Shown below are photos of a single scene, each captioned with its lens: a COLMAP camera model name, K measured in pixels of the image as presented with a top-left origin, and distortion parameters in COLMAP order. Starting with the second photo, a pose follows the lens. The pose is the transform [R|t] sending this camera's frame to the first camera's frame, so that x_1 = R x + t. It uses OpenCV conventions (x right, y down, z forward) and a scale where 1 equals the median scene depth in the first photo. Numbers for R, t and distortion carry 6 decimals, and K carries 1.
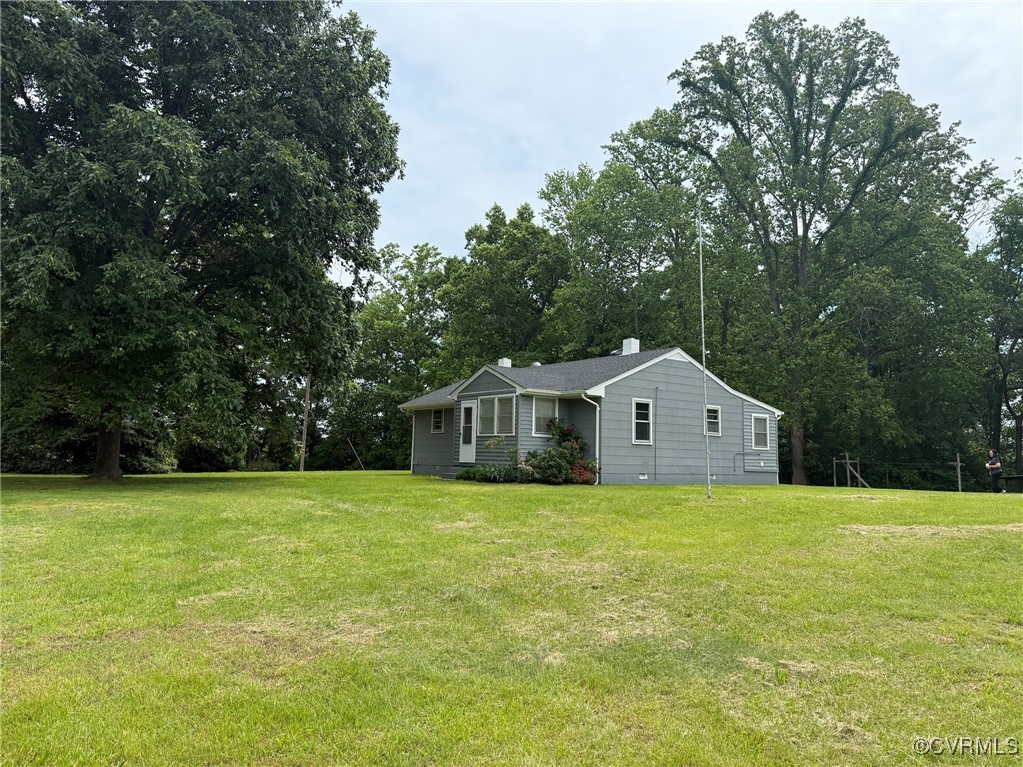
lens RADIAL K [[729.0, 0, 514.2], [0, 729.0, 378.7], [0, 0, 1]] dist [0.094481, -0.124222]
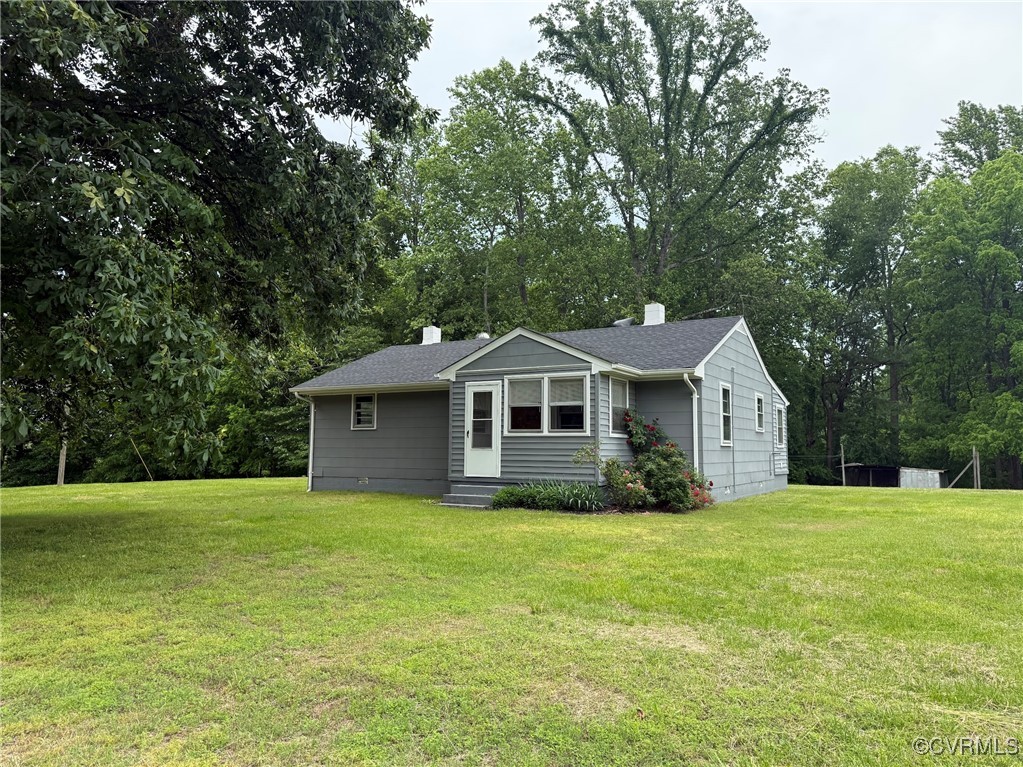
lens RADIAL K [[729.0, 0, 514.2], [0, 729.0, 378.7], [0, 0, 1]] dist [0.094481, -0.124222]
pose [[0.929009, 0.019873, 0.369523, -0.271344], [-0.025982, 0.999596, 0.011561, 0.018962], [-0.369144, -0.020341, 0.929150, 0.378675]]
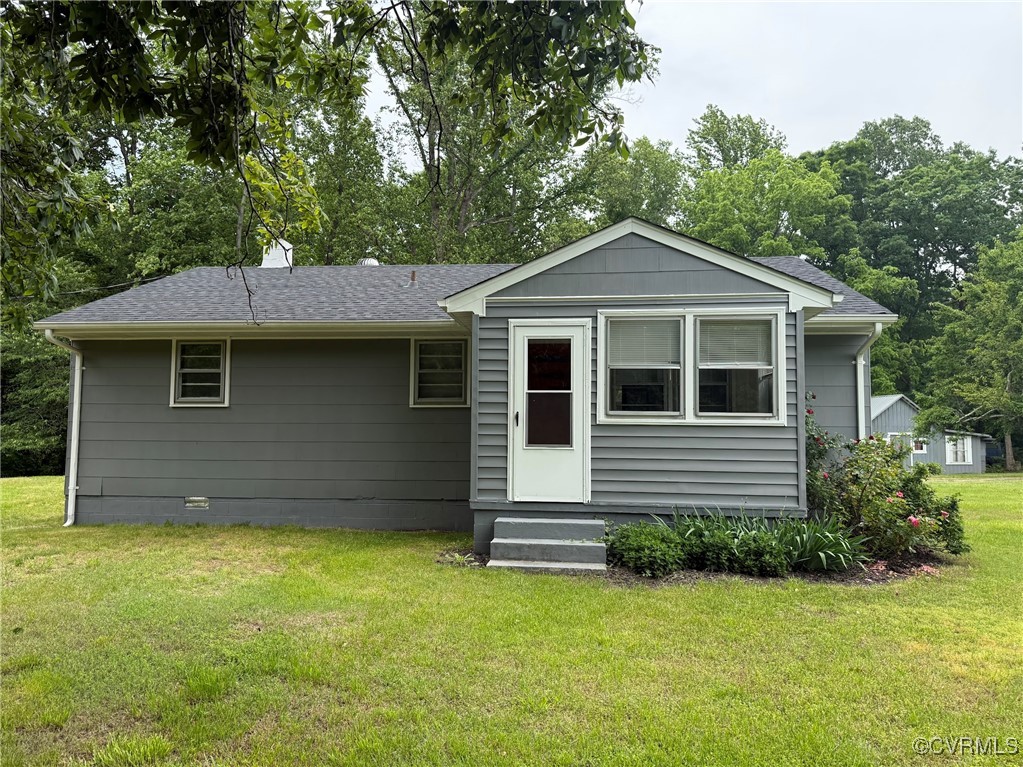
lens RADIAL K [[729.0, 0, 514.2], [0, 729.0, 378.7], [0, 0, 1]] dist [0.094481, -0.124222]
pose [[0.694261, 0.035217, 0.718861, -0.310725], [-0.069156, 0.997445, 0.017924, 0.051821], [-0.716393, -0.062158, 0.694923, 0.759689]]
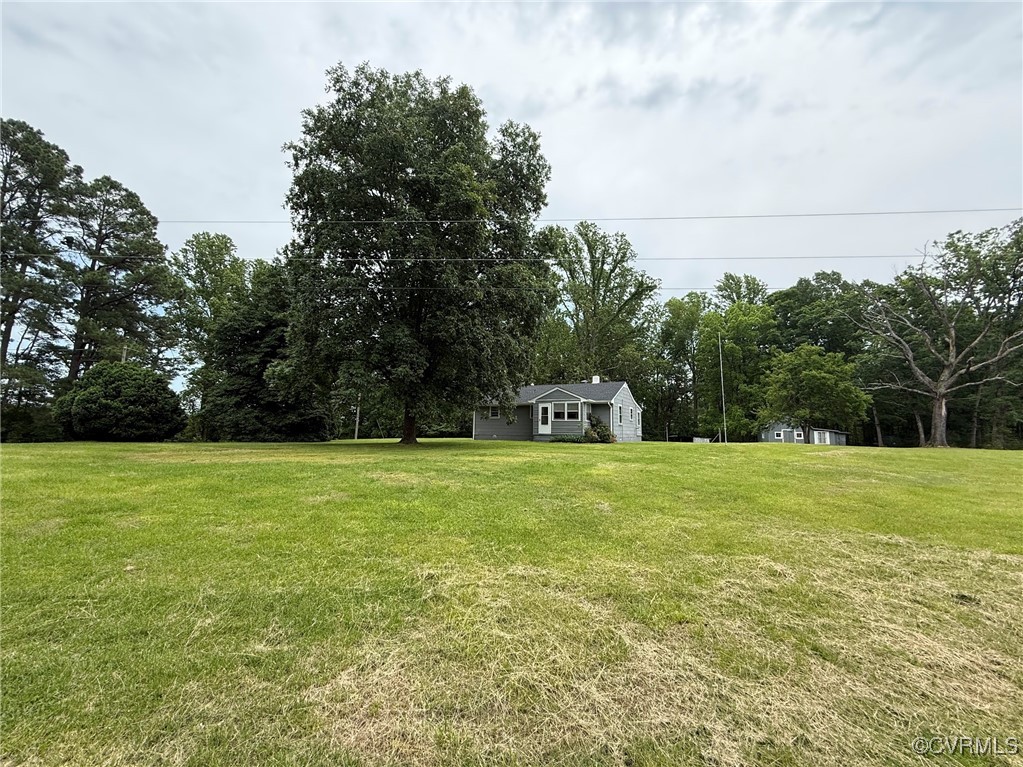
lens RADIAL K [[416.2, 0, 511.2], [0, 416.2, 376.3], [0, 0, 1]] dist [0.001784, 0.000027]
pose [[0.917957, 0.044863, 0.394136, -0.604541], [-0.037884, 0.998957, -0.025474, -0.013219], [-0.394868, 0.008453, 0.918699, -0.041938]]
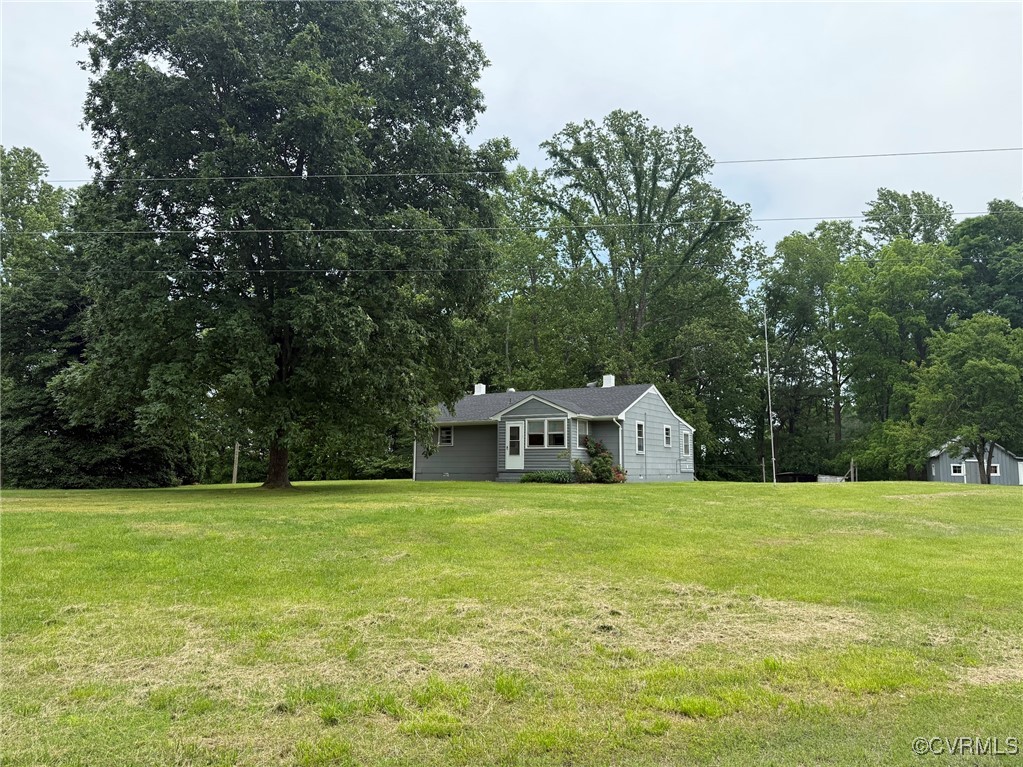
lens RADIAL K [[729.0, 0, 514.2], [0, 729.0, 378.7], [0, 0, 1]] dist [0.094481, -0.124222]
pose [[0.935295, 0.025351, 0.352961, -0.511617], [-0.021728, 0.999663, -0.014223, -0.026748], [-0.353203, 0.005633, 0.935530, -0.205834]]
